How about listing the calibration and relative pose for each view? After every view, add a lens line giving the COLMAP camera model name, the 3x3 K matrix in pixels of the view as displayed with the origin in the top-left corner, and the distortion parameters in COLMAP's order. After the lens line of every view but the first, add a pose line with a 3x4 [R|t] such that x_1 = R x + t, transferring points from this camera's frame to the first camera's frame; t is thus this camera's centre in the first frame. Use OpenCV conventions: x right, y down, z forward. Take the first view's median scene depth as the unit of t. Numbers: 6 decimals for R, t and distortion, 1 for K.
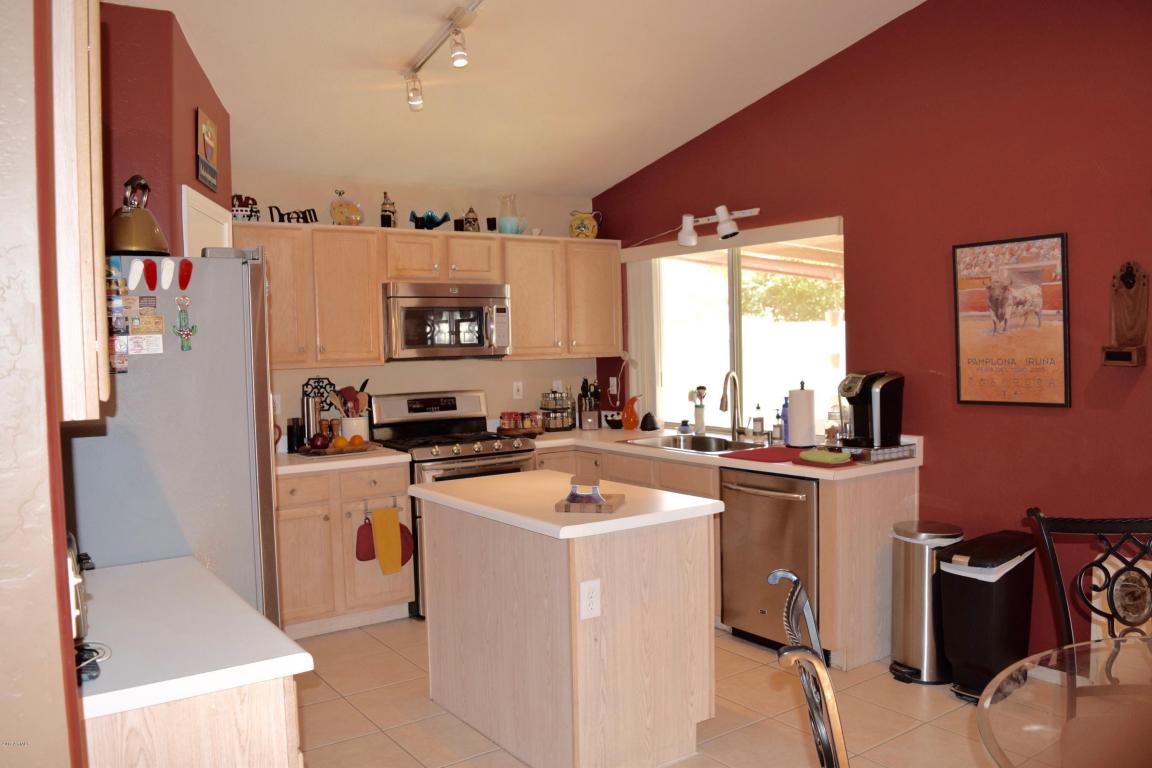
lens RADIAL K [[909.0, 0, 577.7], [0, 909.0, 385.1], [0, 0, 1]] dist [-0.080783, 0.004045]
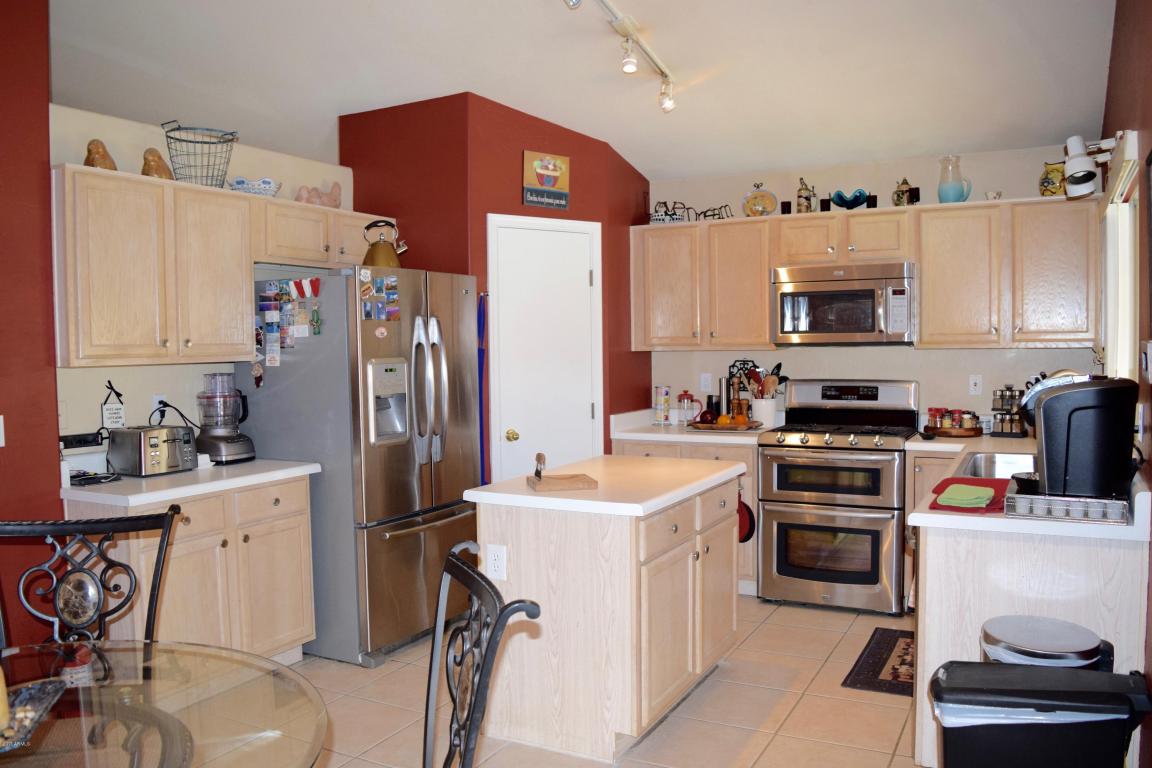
lens RADIAL K [[909.0, 0, 578.0], [0, 909.0, 386.5], [0, 0, 1]] dist [-0.080783, 0.004045]
pose [[0.460559, 0.057582, -0.885759, 0.566109], [-0.038295, 0.998254, 0.044983, -0.017454], [0.886803, 0.013202, 0.461960, 0.315573]]
